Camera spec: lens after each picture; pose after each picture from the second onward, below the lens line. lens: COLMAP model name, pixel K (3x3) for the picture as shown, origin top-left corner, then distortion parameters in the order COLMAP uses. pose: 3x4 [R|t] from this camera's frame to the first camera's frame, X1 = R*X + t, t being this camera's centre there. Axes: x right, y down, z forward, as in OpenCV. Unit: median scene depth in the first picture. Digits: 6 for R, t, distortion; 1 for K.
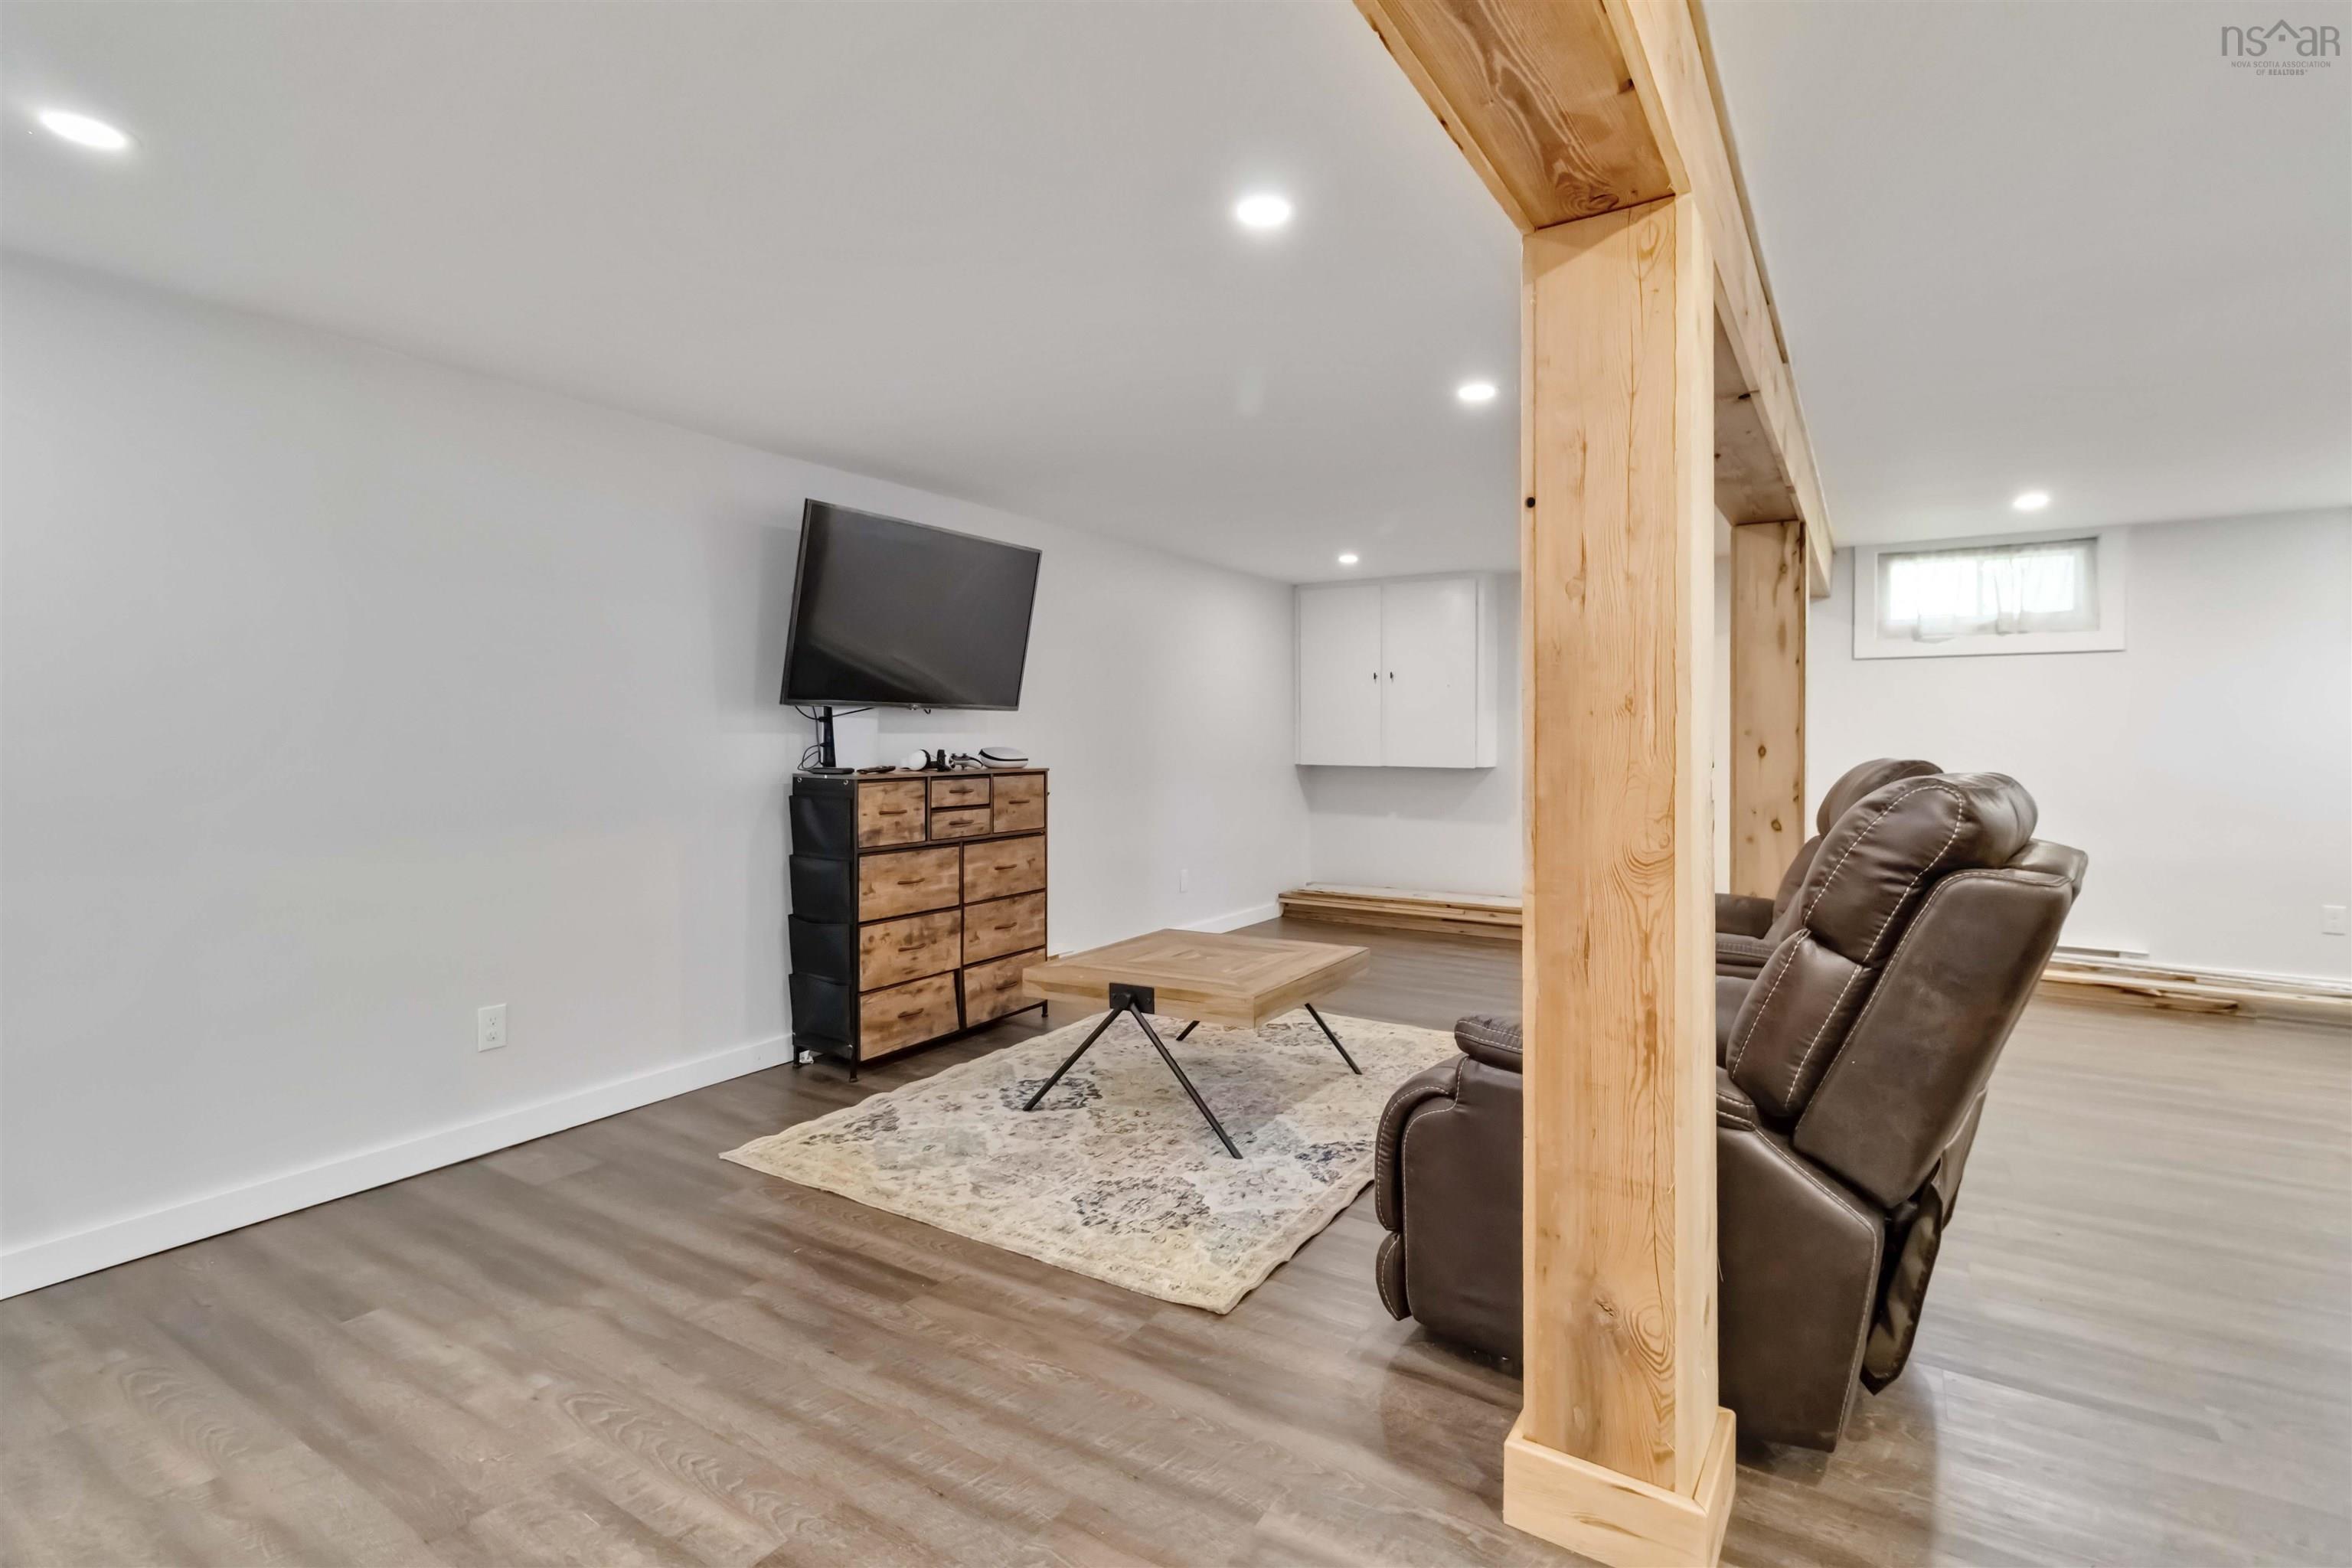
lens RADIAL K [[1100.1, 0, 1213.1], [0, 1100.1, 745.3], [0, 0, 1]] dist [0.003425, -0.000009]
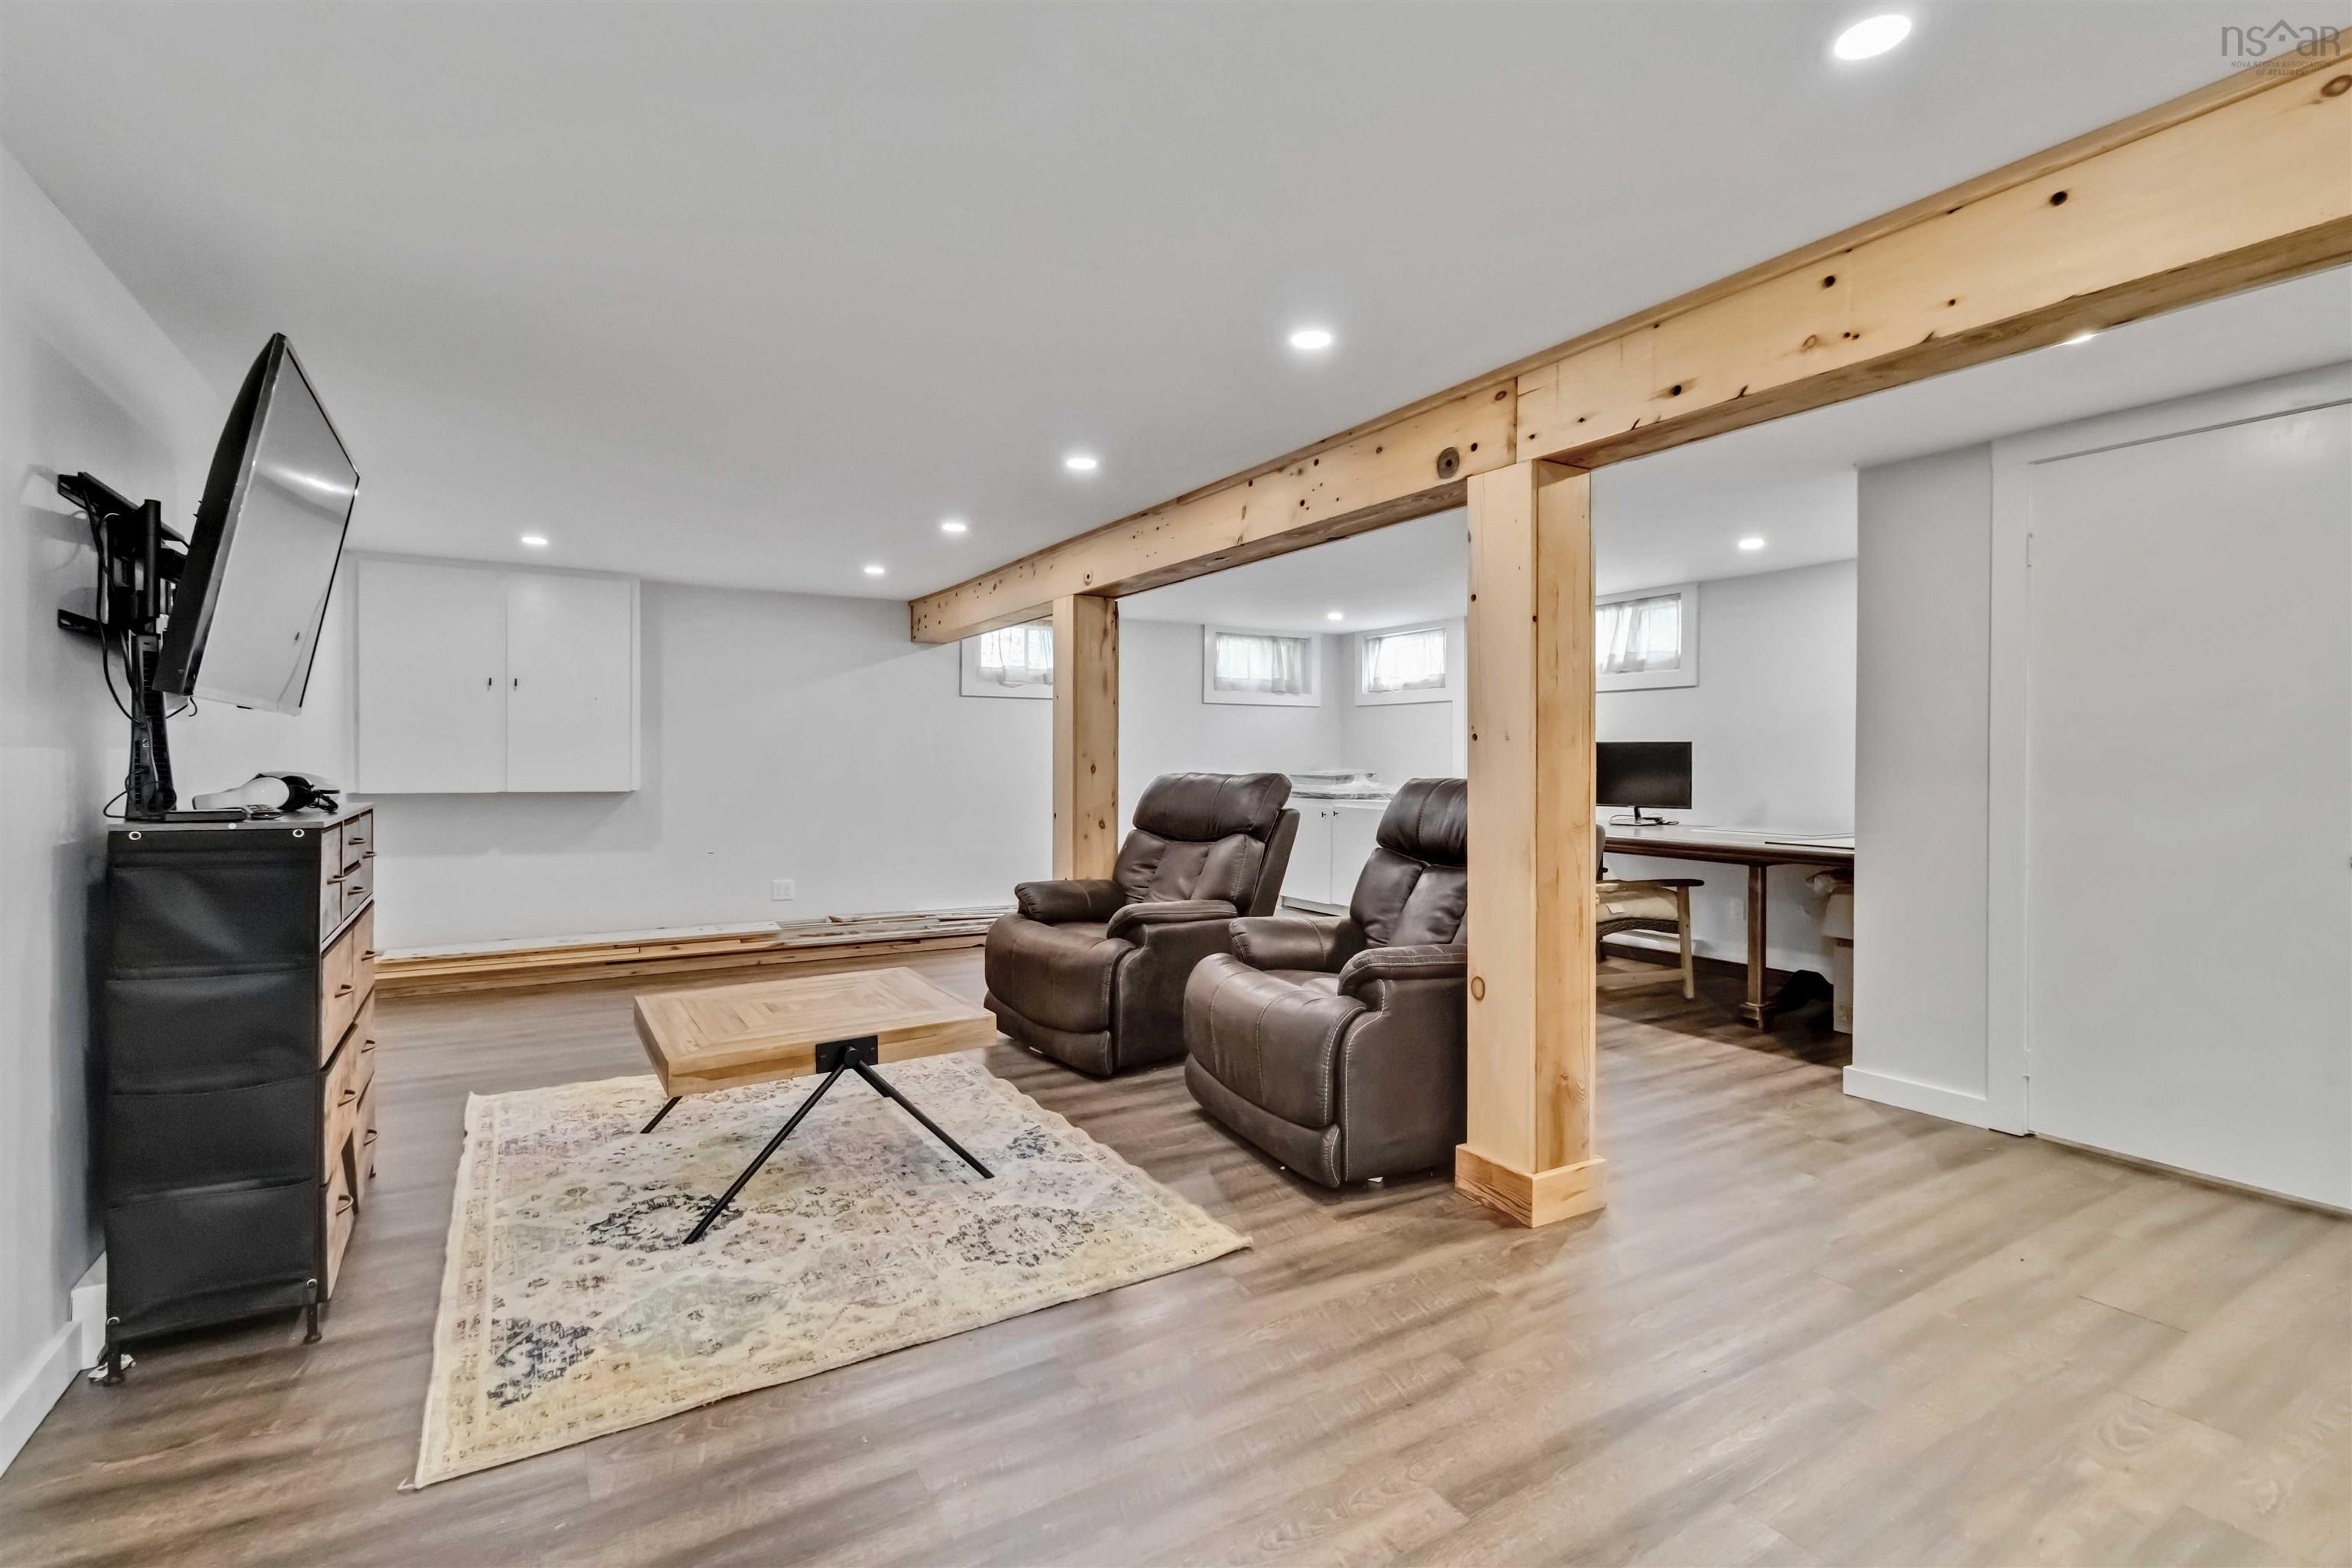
lens RADIAL K [[1100.1, 0, 1191.1], [0, 1100.1, 775.5], [0, 0, 1]] dist [0.003425, -0.000009]
pose [[0.448403, -0.012297, 0.893747, -0.753524], [0.004864, 0.999924, 0.011318, -0.001383], [-0.893818, -0.000727, 0.448428, 0.370843]]
